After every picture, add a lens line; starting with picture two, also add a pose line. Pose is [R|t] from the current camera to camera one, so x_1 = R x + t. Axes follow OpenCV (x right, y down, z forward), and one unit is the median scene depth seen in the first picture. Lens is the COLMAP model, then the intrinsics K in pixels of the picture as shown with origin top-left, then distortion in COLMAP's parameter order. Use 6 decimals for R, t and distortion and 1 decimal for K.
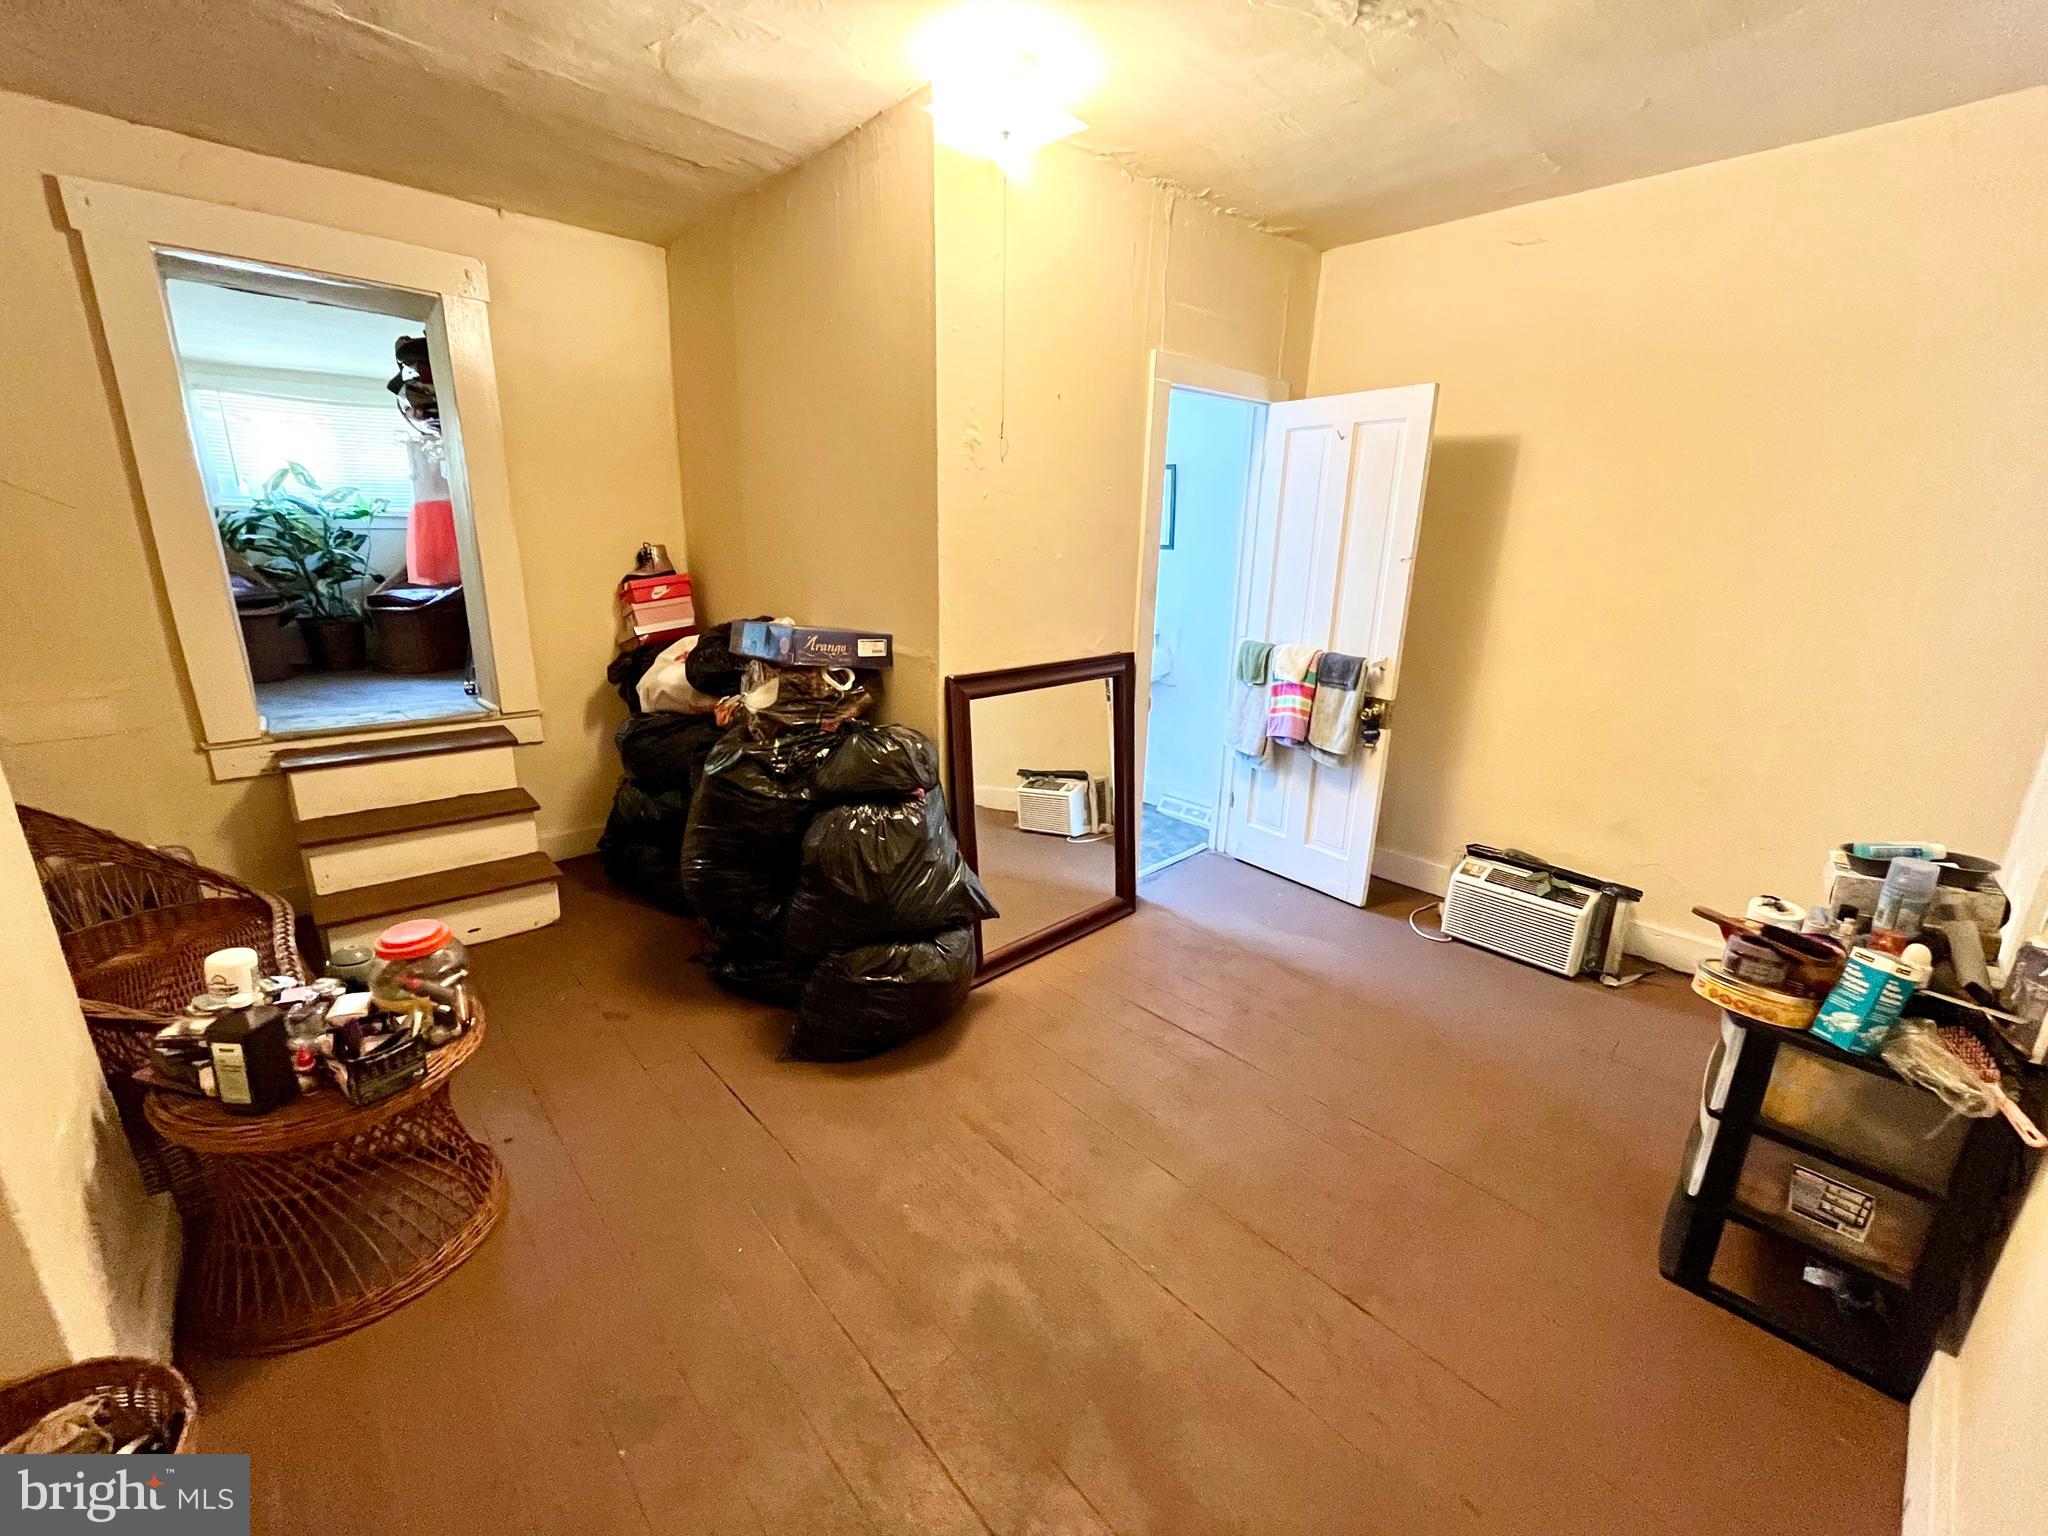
lens RADIAL K [[831.6, 0, 1019.0], [0, 831.6, 772.7], [0, 0, 1]] dist [-0.001673, -0.000005]
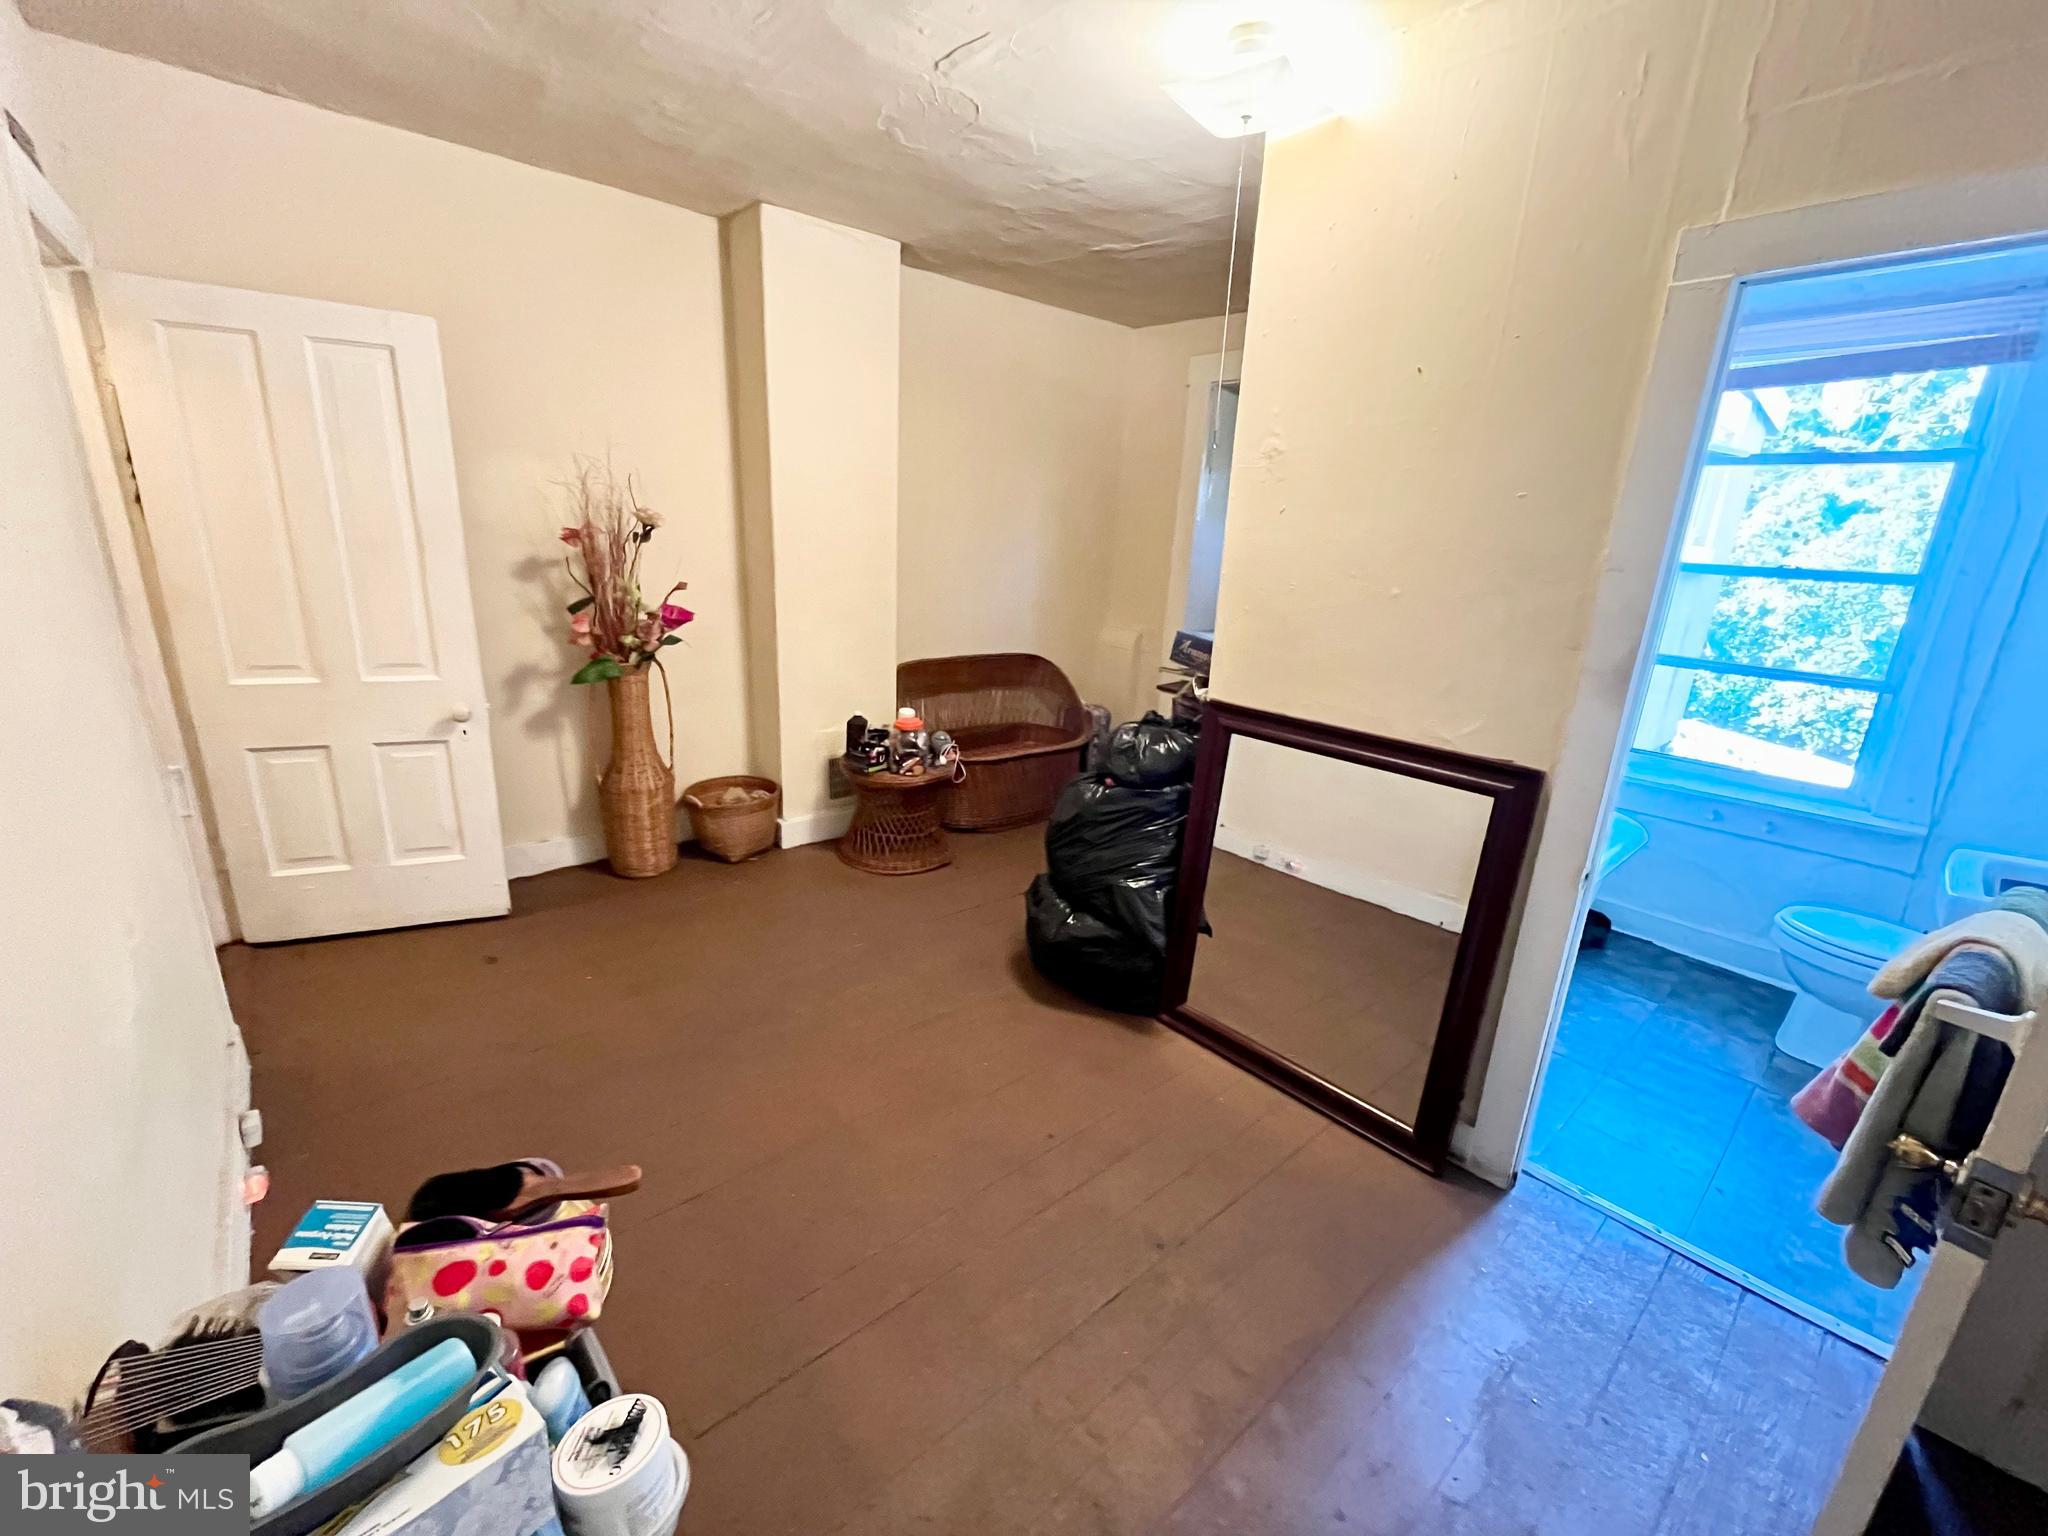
lens RADIAL K [[831.6, 0, 1019.4], [0, 831.6, 768.2], [0, 0, 1]] dist [-0.001673, -0.000005]
pose [[-0.030715, 0.265486, -0.963625, 0.842852], [-0.314953, 0.912397, 0.261411, -0.218387], [0.948610, 0.311526, 0.055592, 0.741898]]
